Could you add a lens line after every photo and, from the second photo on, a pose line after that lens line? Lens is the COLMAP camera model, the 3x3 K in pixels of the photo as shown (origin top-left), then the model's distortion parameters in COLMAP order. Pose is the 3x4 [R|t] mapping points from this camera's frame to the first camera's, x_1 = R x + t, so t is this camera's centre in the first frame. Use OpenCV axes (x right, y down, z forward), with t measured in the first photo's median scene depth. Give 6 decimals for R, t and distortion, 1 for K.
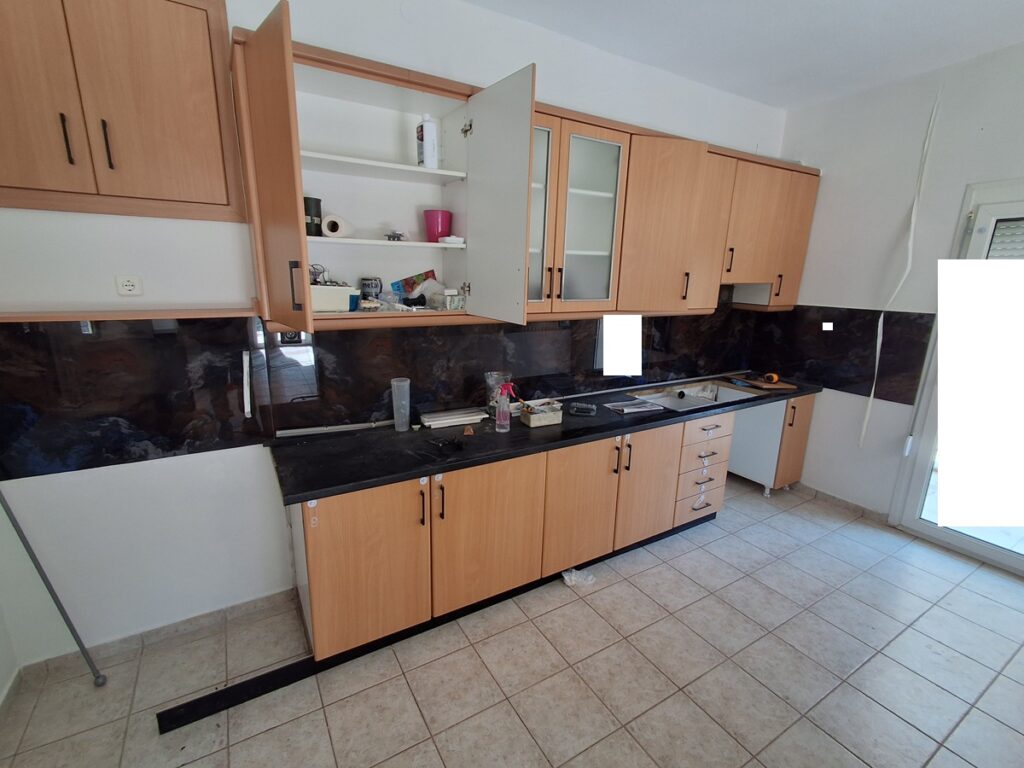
lens RADIAL K [[470.0, 0, 504.2], [0, 470.0, 393.9], [0, 0, 1]] dist [-0.000709, -0.000372]
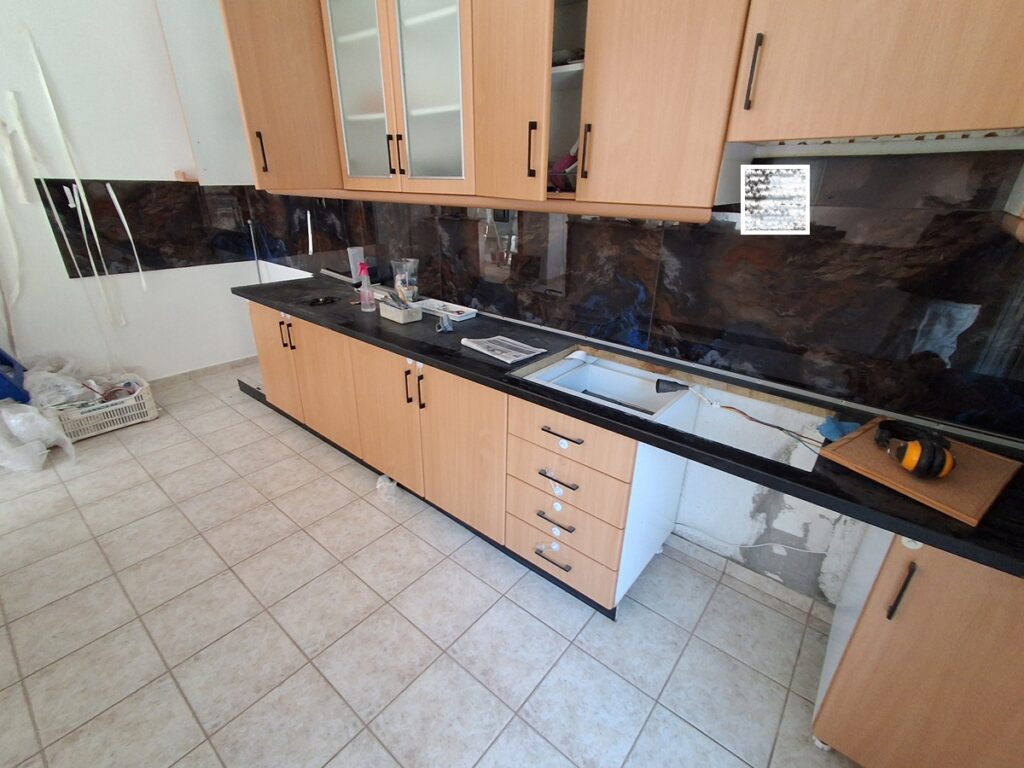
lens RADIAL K [[470.0, 0, 507.7], [0, 470.0, 382.3], [0, 0, 1]] dist [-0.000709, -0.000372]
pose [[0.331399, 0.368821, -0.868416, 0.925420], [-0.235692, 0.923609, 0.302318, -0.143034], [0.913577, 0.104491, 0.393012, 0.775900]]
